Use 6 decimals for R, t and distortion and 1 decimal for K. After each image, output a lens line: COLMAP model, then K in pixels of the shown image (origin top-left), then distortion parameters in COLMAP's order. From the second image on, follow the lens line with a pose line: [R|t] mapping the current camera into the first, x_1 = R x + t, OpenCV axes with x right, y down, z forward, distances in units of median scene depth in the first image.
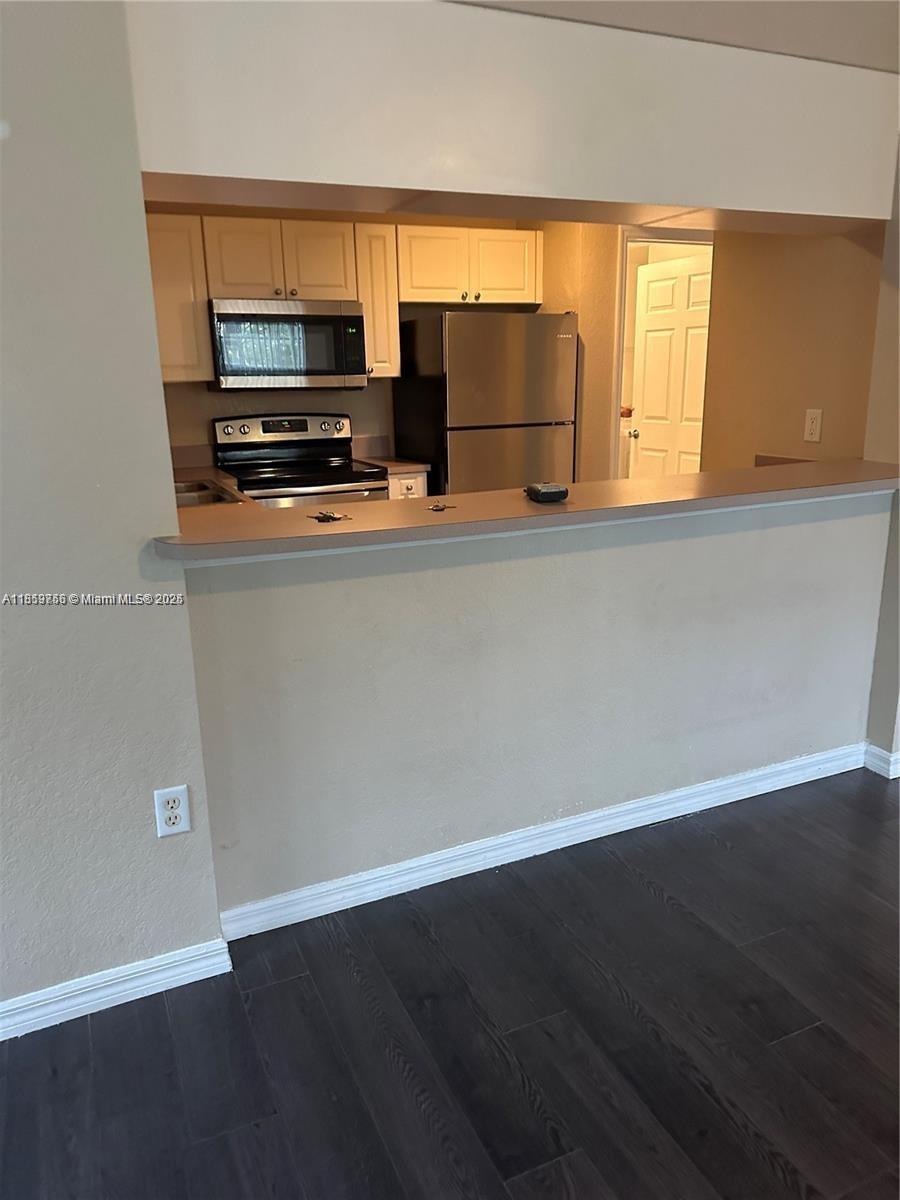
lens RADIAL K [[852.8, 0, 444.3], [0, 852.8, 617.8], [0, 0, 1]] dist [0.141175, -0.211121]
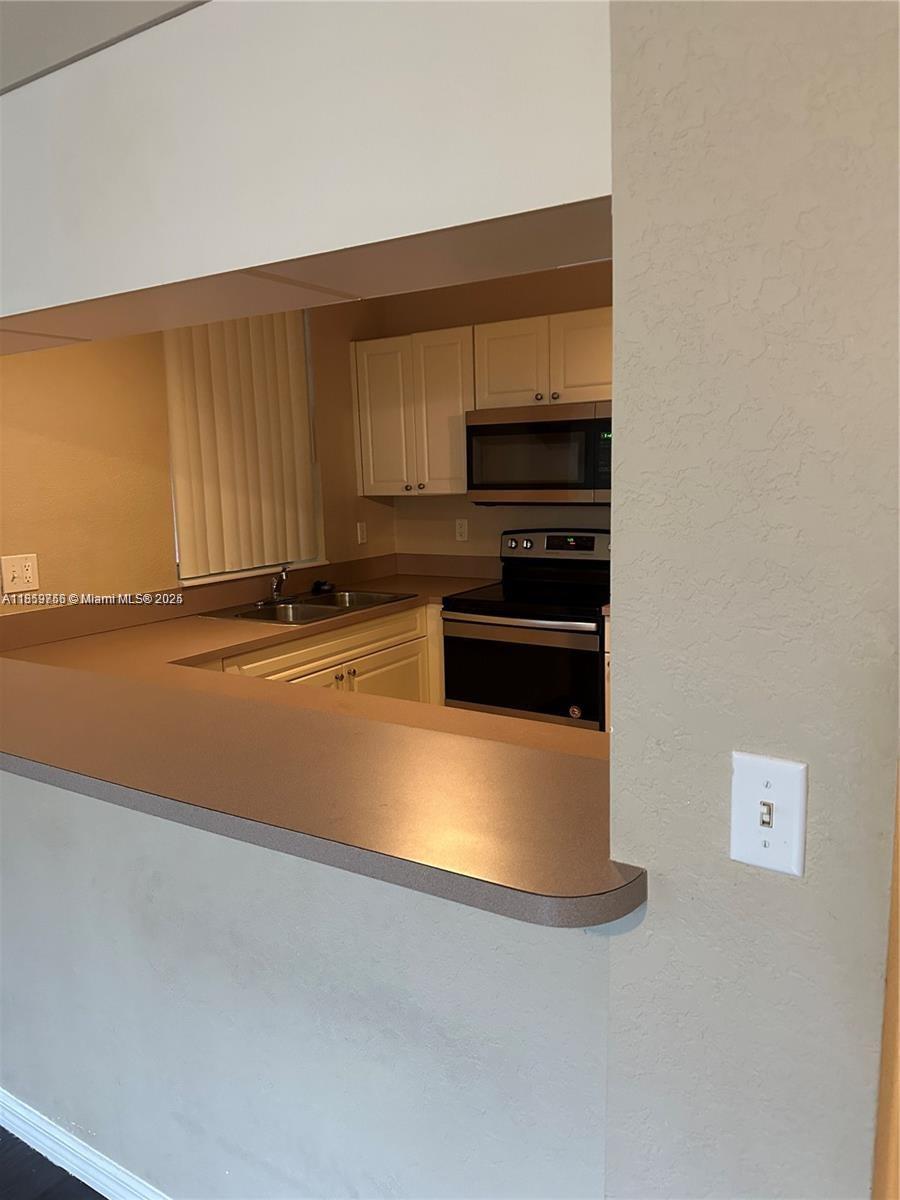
lens RADIAL K [[852.8, 0, 444.3], [0, 852.8, 617.8], [0, 0, 1]] dist [0.141175, -0.211121]
pose [[0.539566, 0.150306, -0.828418, 0.482759], [-0.221850, 0.974545, 0.032323, -0.151994], [0.812189, 0.166344, 0.559177, 0.435904]]
